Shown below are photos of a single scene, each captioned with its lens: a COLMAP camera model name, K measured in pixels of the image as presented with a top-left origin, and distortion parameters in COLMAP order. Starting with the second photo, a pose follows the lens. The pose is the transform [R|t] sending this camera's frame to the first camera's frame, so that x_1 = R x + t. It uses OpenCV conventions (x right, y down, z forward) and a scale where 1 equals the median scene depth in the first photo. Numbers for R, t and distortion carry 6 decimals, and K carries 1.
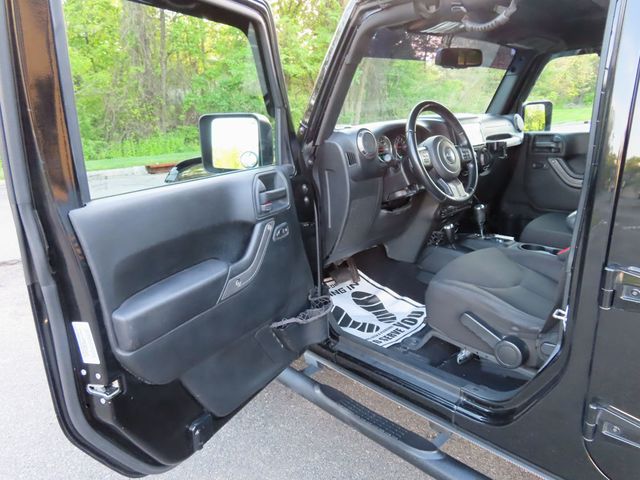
lens RADIAL K [[458.3, 0, 318.9], [0, 458.3, 240.3], [0, 0, 1]] dist [-0.011294, 0.011132]
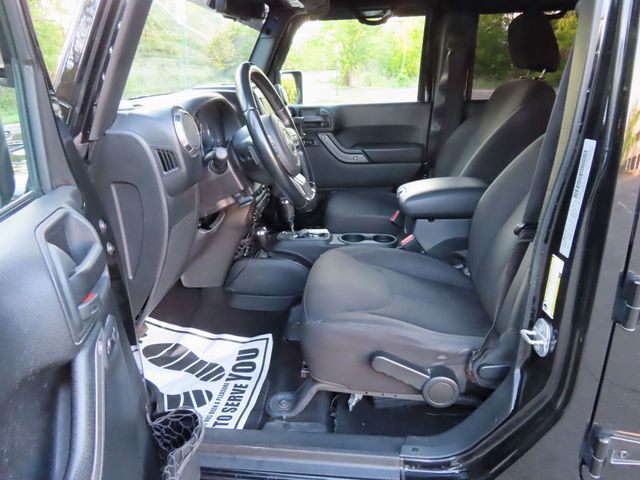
lens RADIAL K [[458.3, 0, 318.9], [0, 458.3, 240.3], [0, 0, 1]] dist [-0.011294, 0.011132]
pose [[0.769724, -0.200798, 0.605975, -0.123387], [0.168131, 0.979495, 0.111005, -0.091127], [-0.615838, 0.016440, 0.787701, 0.353945]]
